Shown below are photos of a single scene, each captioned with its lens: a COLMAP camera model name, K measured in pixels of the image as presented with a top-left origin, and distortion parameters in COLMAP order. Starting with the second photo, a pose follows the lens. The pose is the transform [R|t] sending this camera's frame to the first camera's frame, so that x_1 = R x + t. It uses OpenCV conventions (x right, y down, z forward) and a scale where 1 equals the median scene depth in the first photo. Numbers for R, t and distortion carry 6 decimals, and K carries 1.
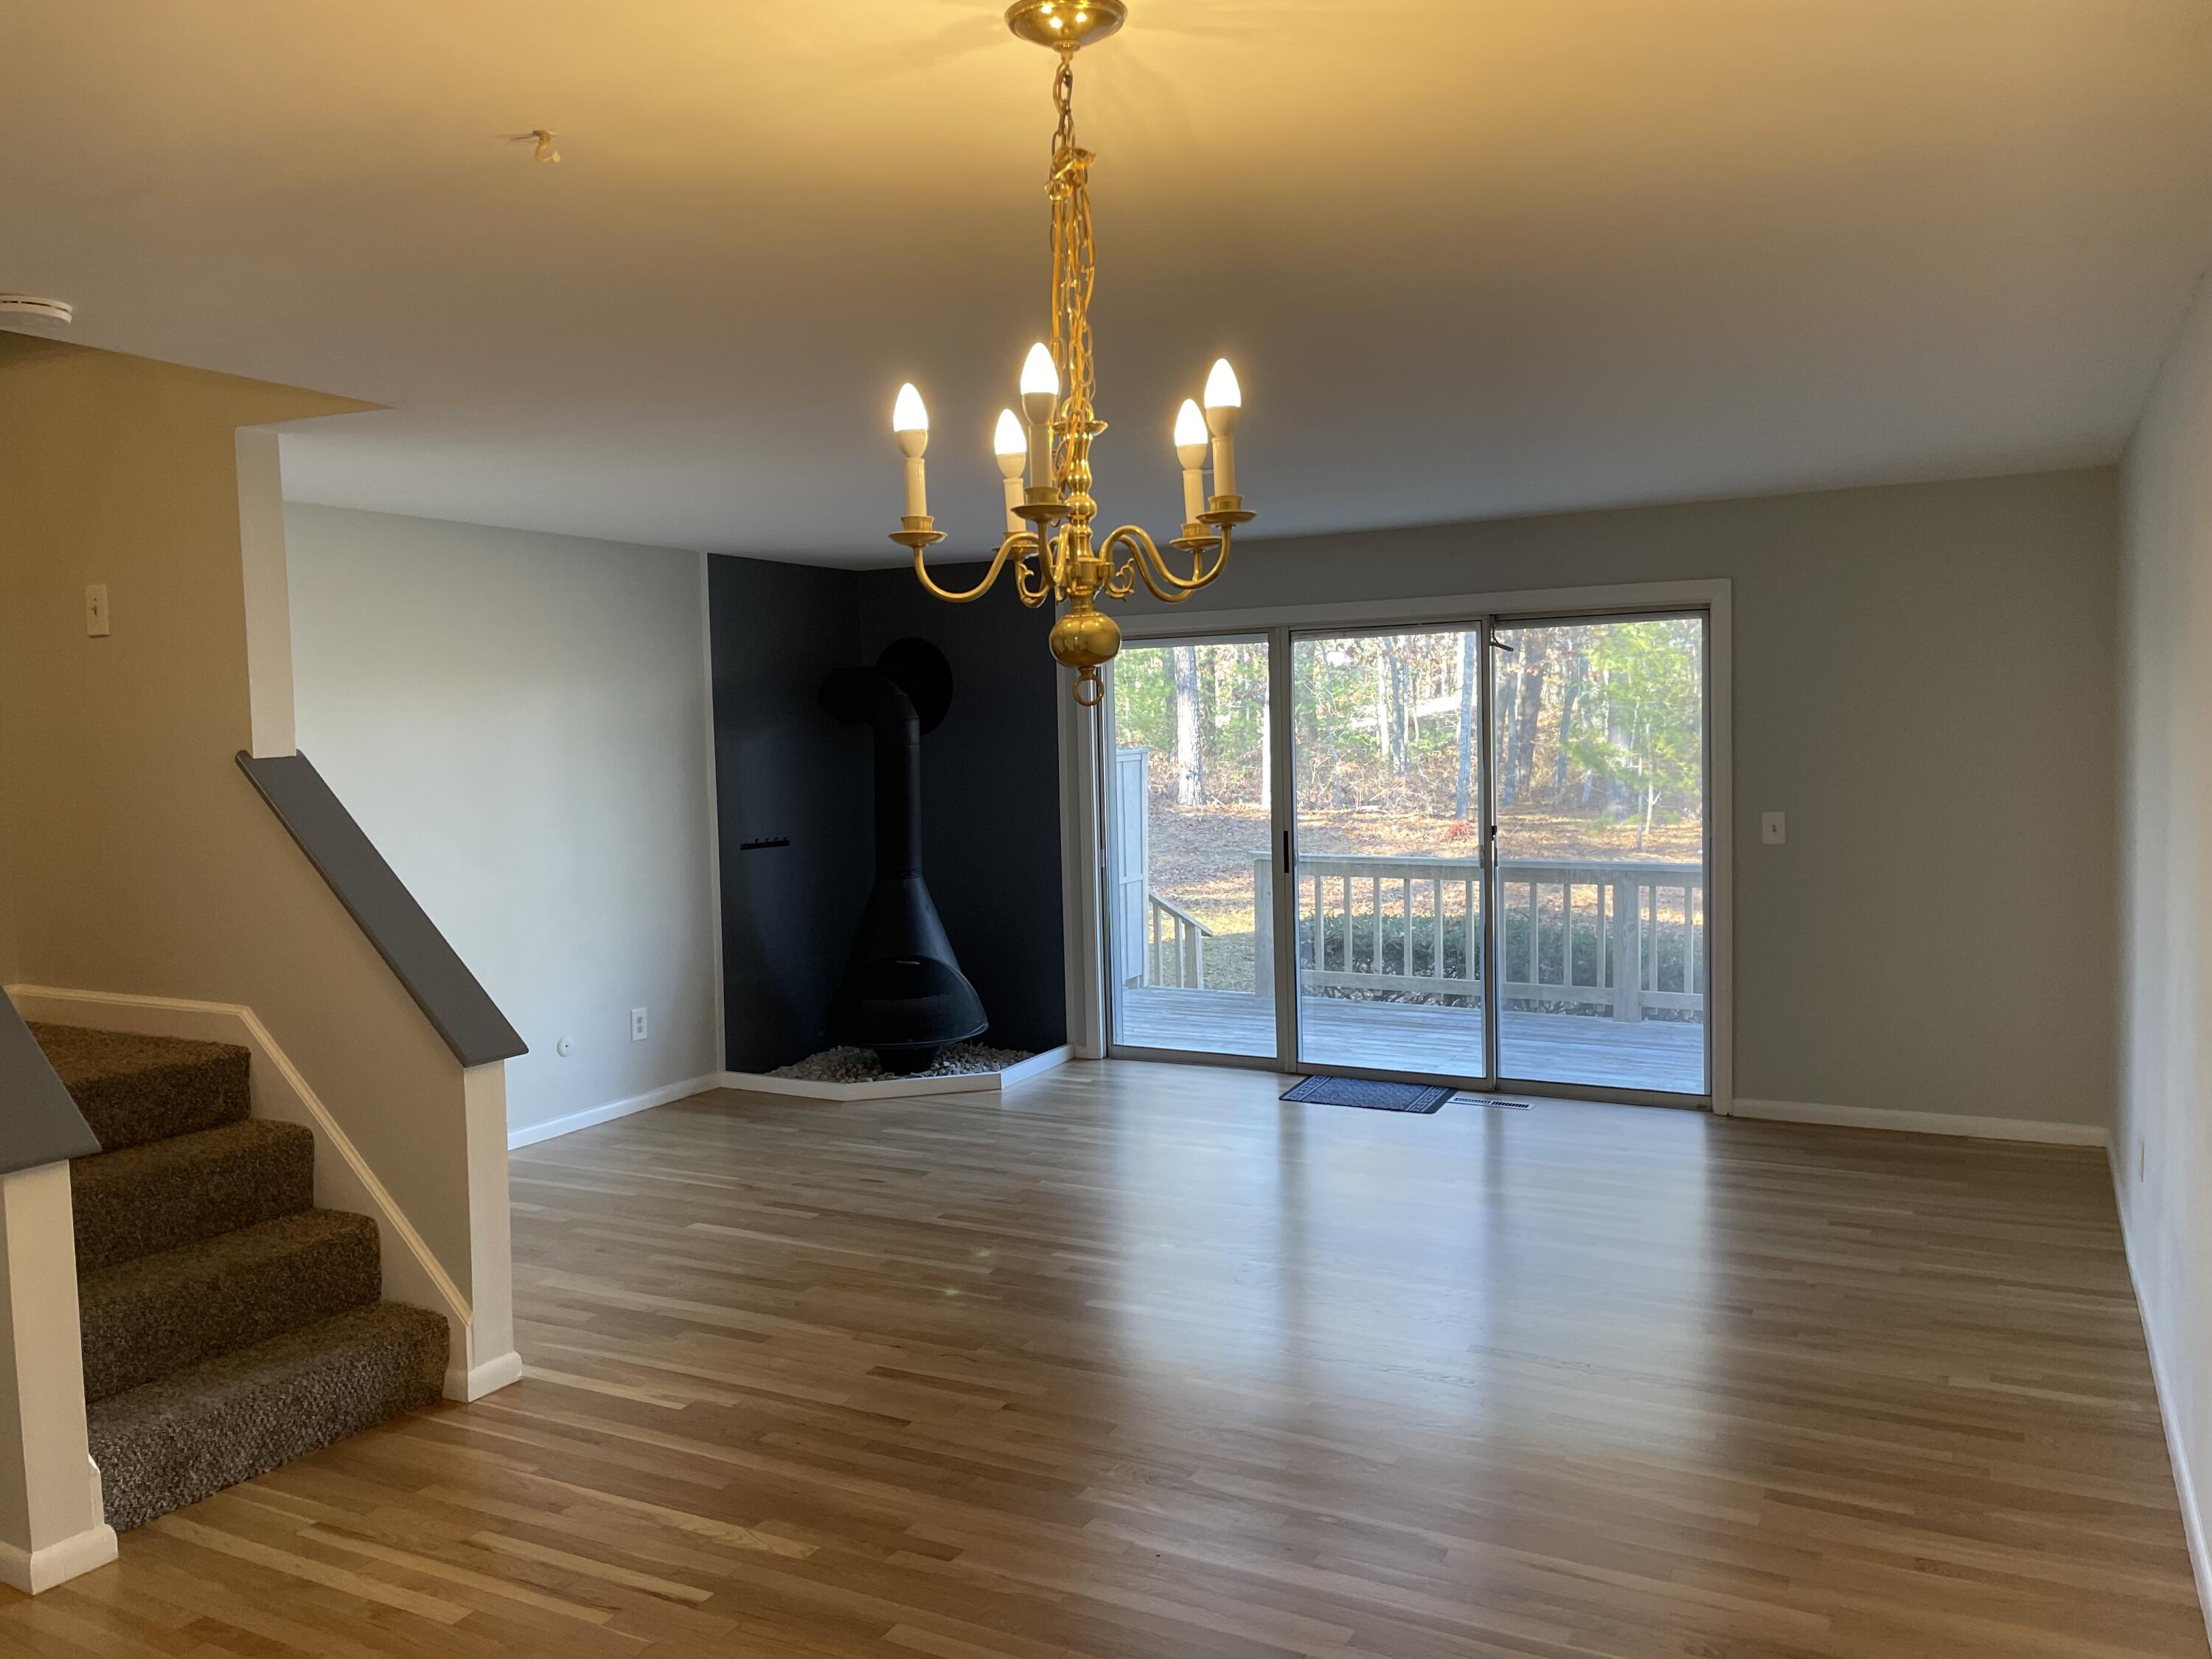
lens RADIAL K [[1680.5, 0, 1076.0], [0, 1680.5, 837.0], [0, 0, 1]] dist [0.087725, -0.109994]
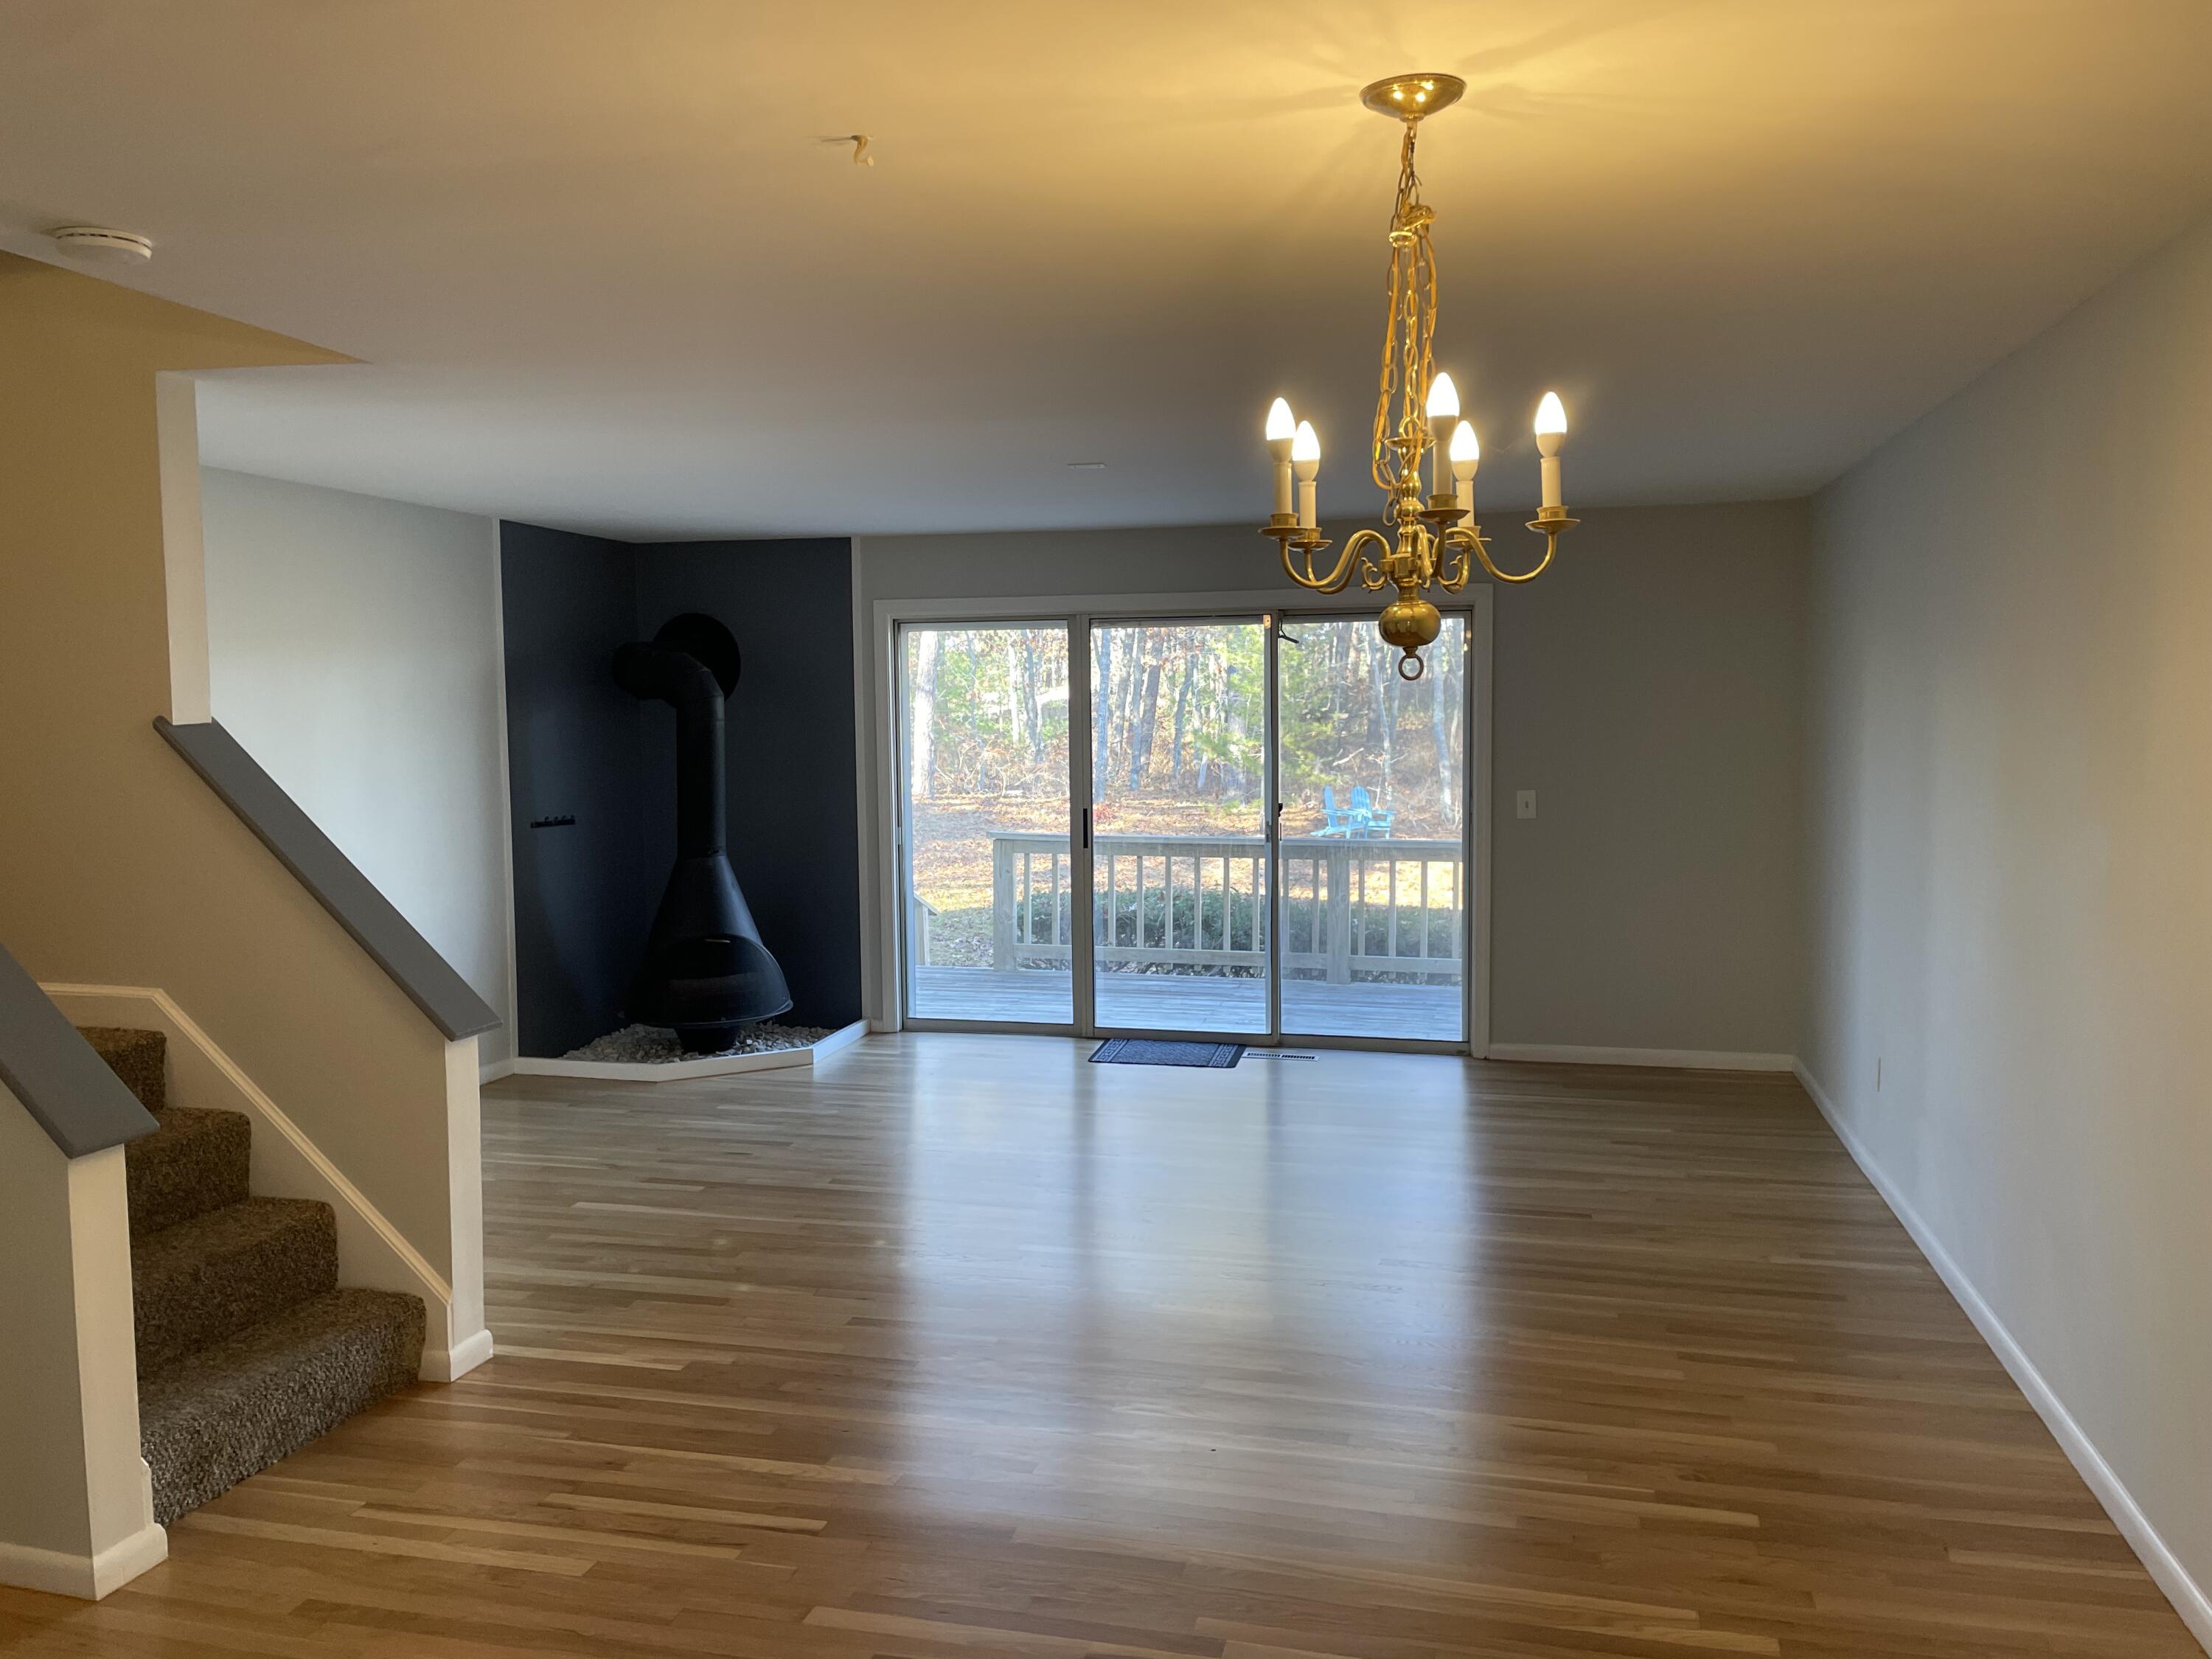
lens RADIAL K [[1680.5, 0, 1085.4], [0, 1680.5, 838.9], [0, 0, 1]] dist [0.087725, -0.109994]
pose [[0.969650, -0.004637, 0.244455, -0.168230], [0.002415, 0.999953, 0.009386, 0.006968], [-0.244487, -0.008510, 0.969615, -0.028414]]
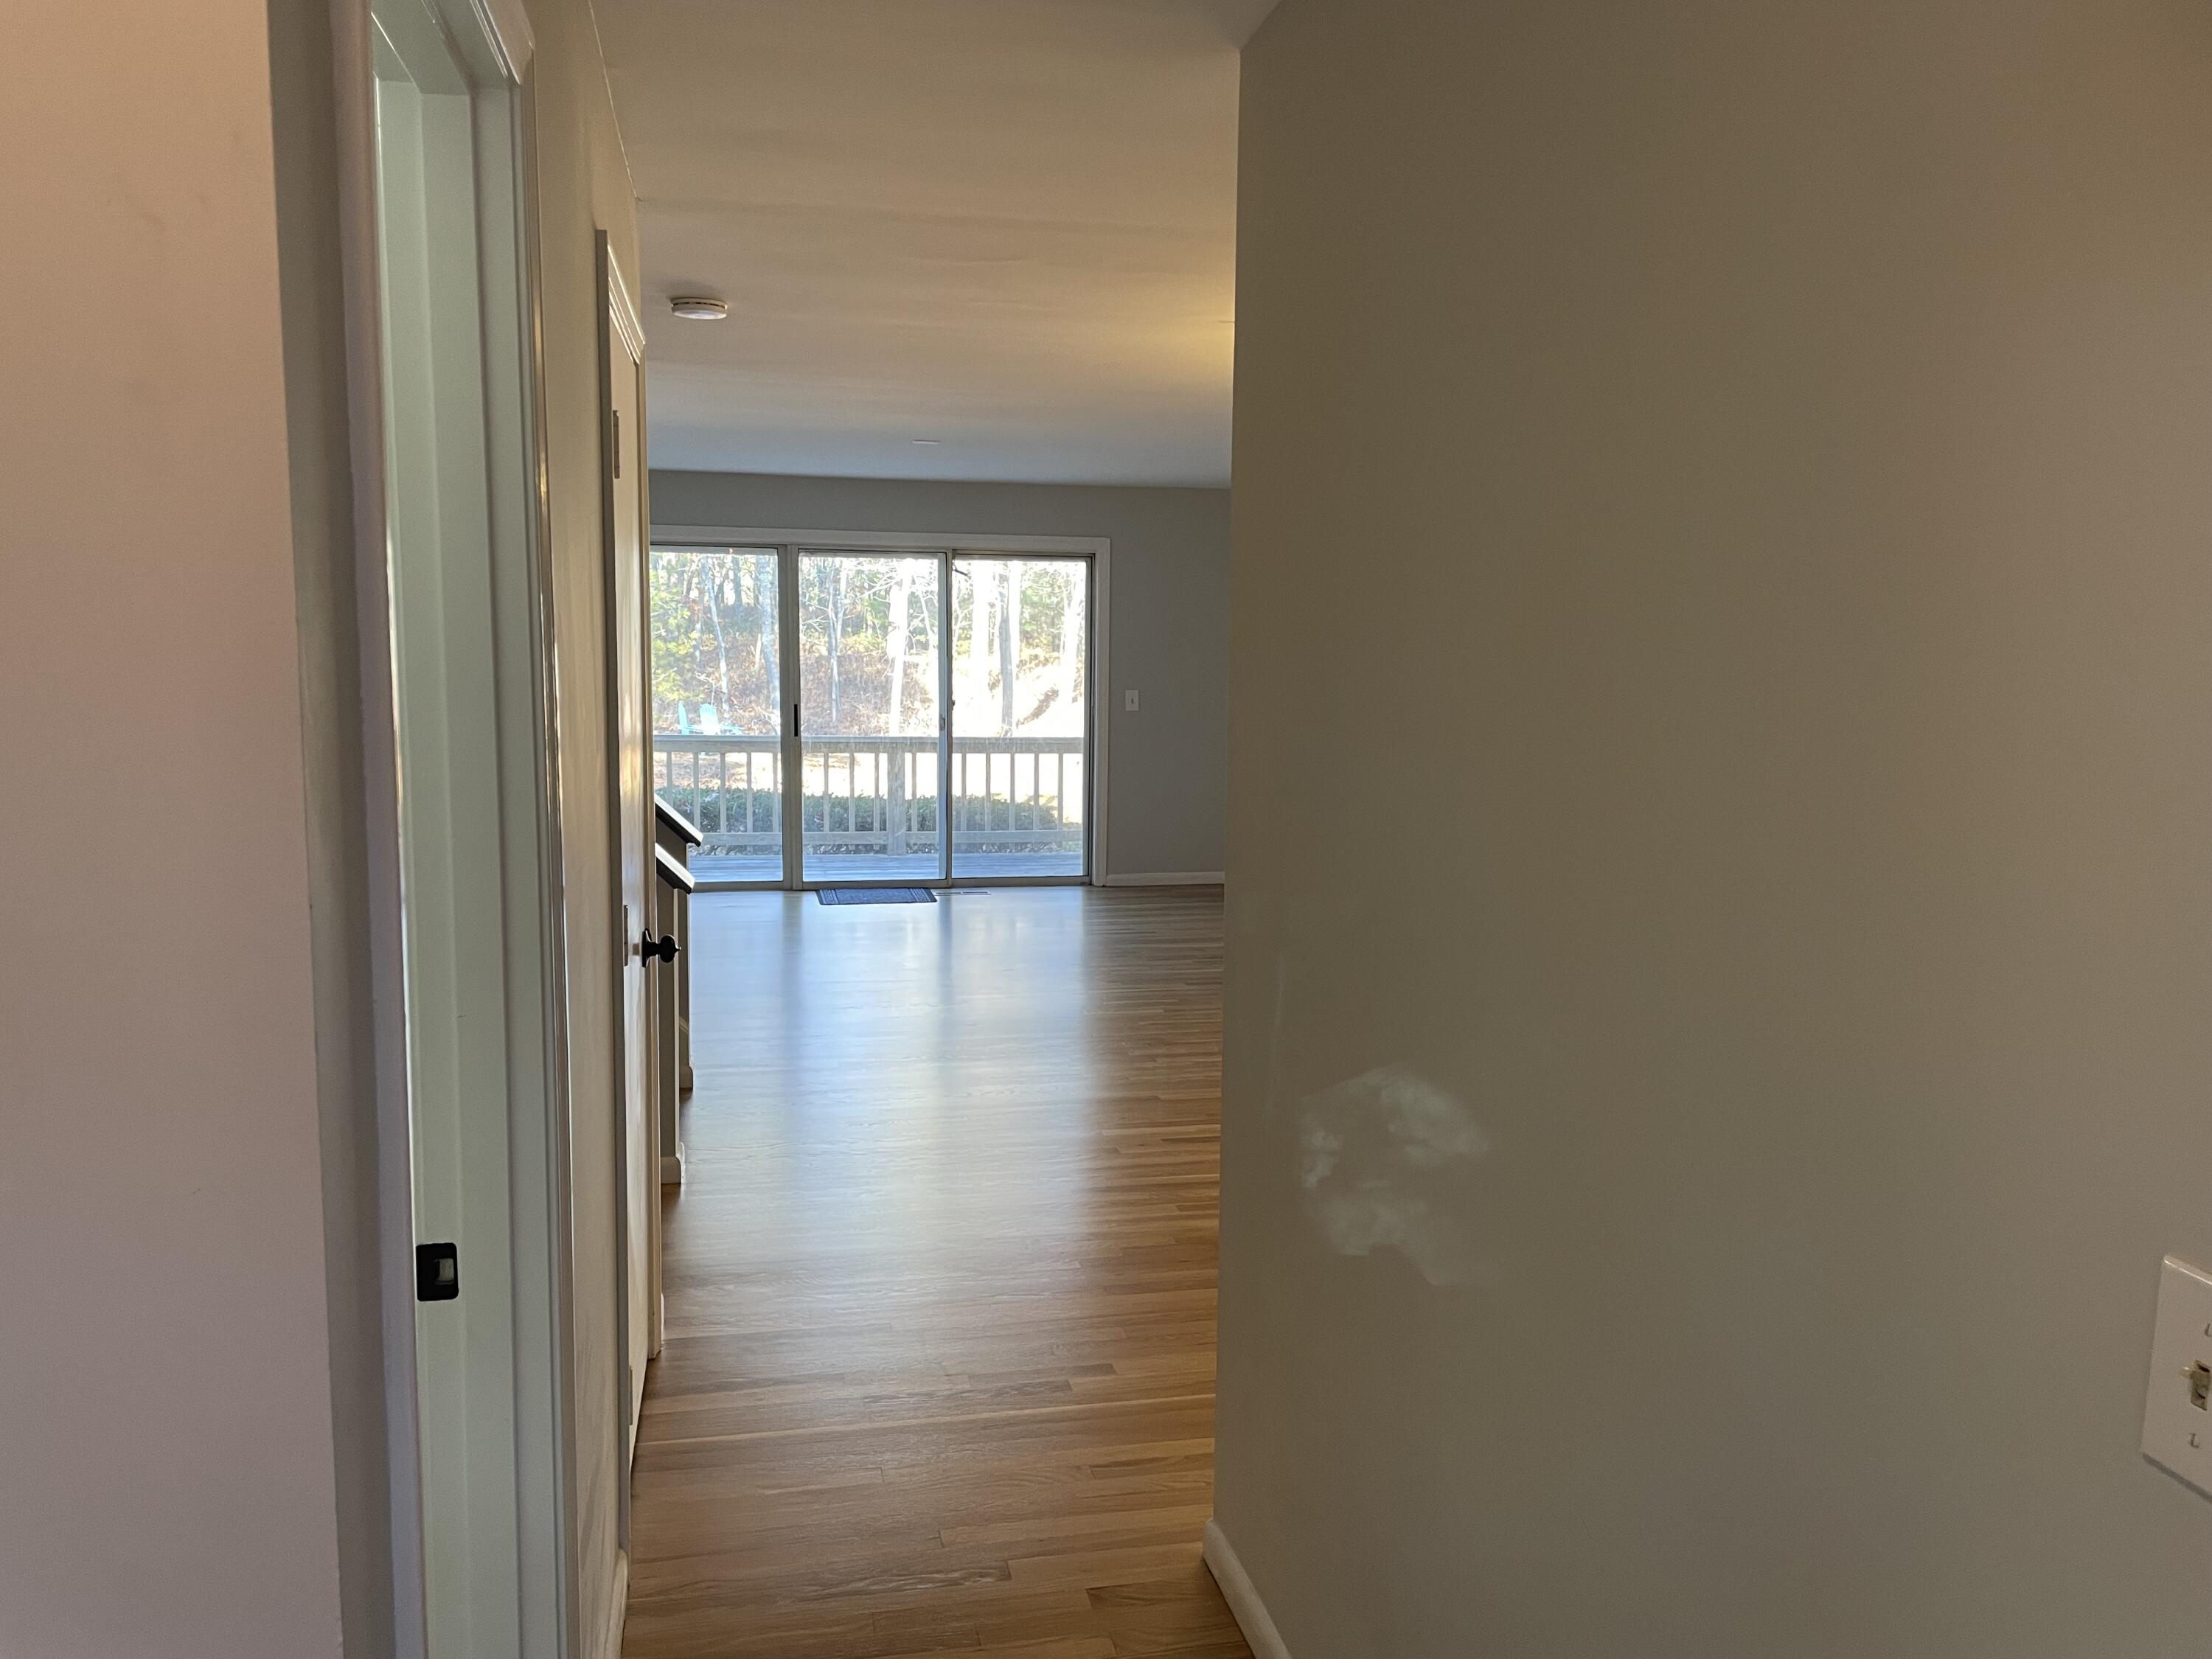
lens RADIAL K [[1680.5, 0, 1094.6], [0, 1680.5, 851.3], [0, 0, 1]] dist [0.087725, -0.109994]
pose [[0.760443, -0.050671, 0.647425, -0.696177], [0.011772, 0.997863, 0.064270, 0.036963], [-0.649298, -0.041252, 0.759414, -0.184271]]
